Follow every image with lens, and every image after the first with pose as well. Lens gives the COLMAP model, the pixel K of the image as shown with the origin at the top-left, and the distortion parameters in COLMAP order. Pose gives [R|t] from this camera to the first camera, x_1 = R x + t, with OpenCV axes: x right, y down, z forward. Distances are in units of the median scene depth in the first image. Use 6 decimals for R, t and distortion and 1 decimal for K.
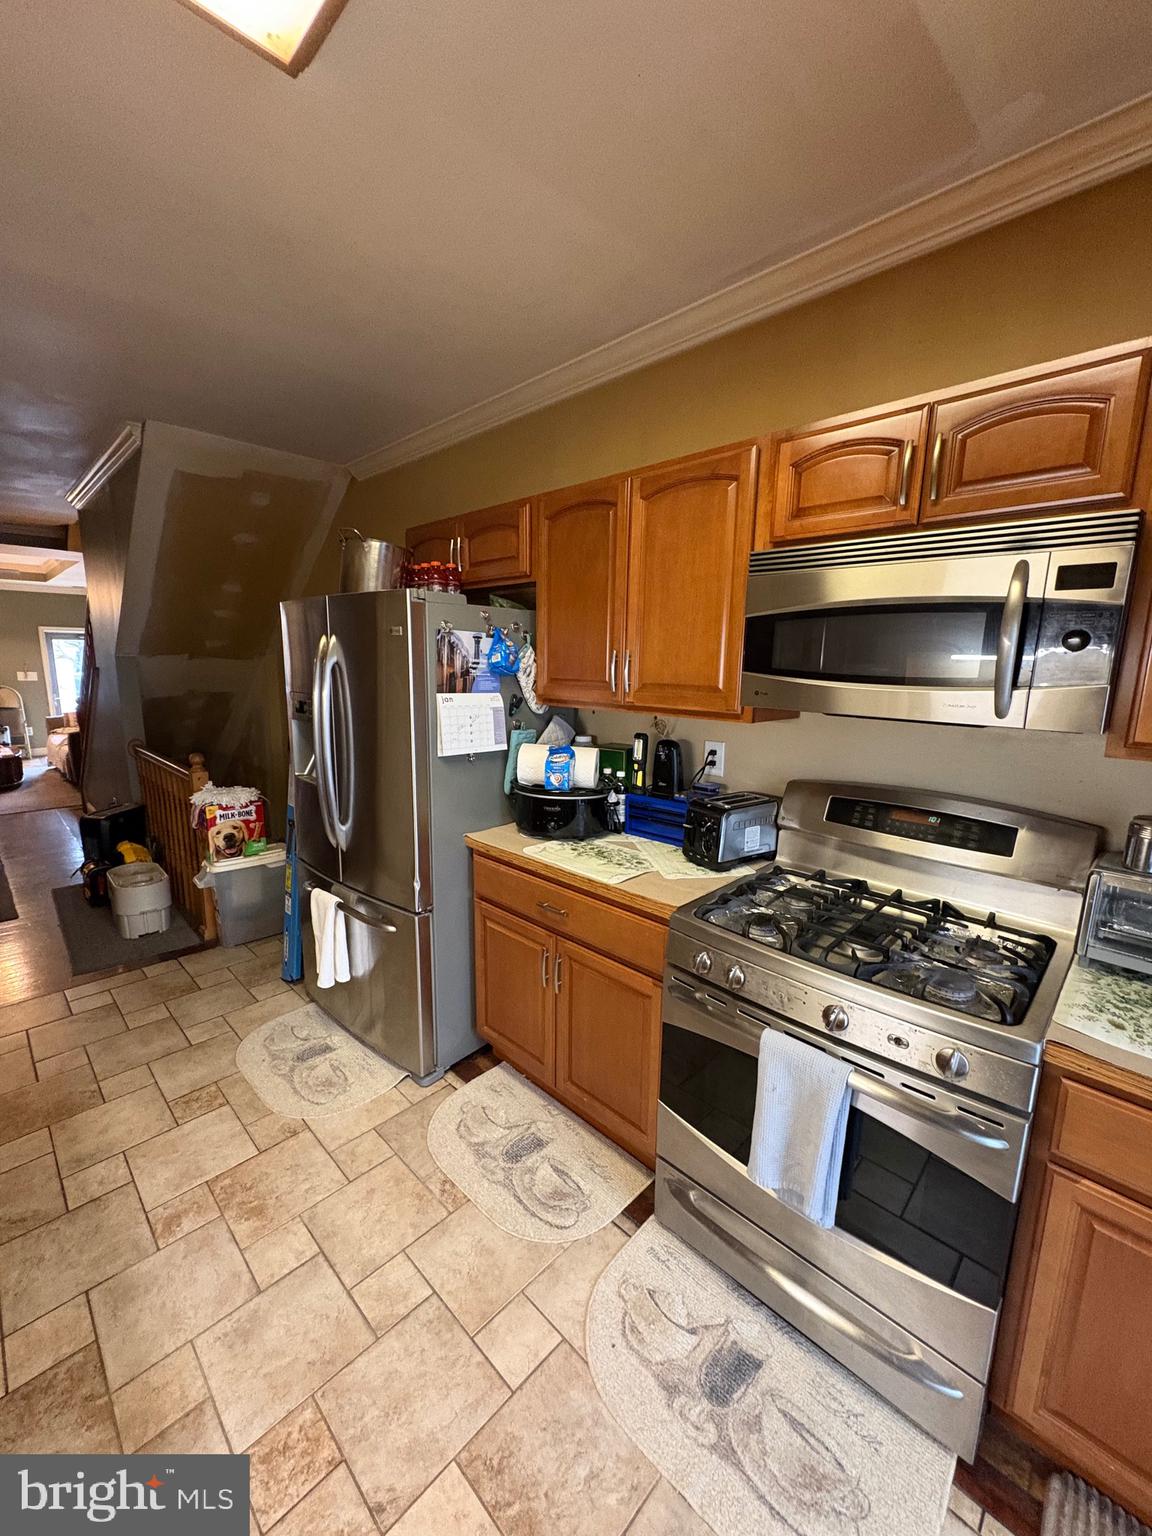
lens RADIAL K [[611.4, 0, 574.5], [0, 611.4, 768.7], [0, 0, 1]] dist [0.000638, 0.000537]
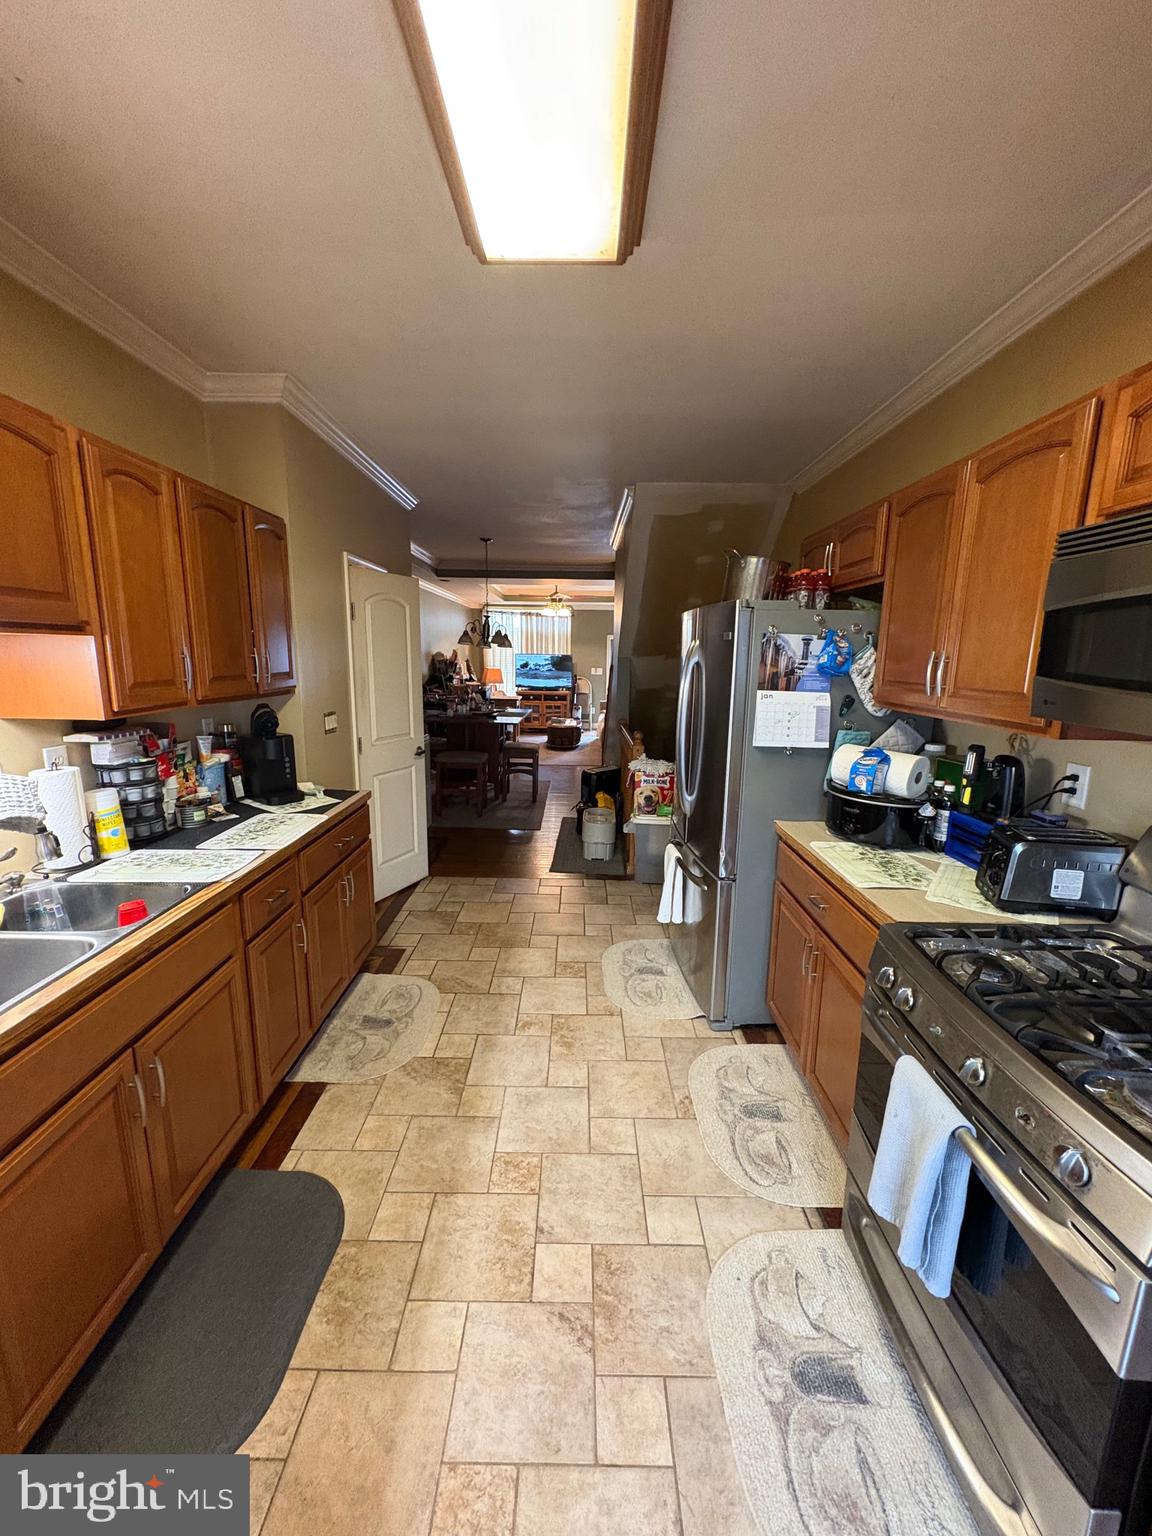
lens RADIAL K [[611.4, 0, 574.5], [0, 611.4, 769.2], [0, 0, 1]] dist [0.000638, 0.000537]
pose [[0.696306, 0.129919, -0.705888, 0.378473], [-0.129967, 0.990046, 0.054015, 0.004876], [0.705880, 0.054132, 0.706260, -0.031479]]
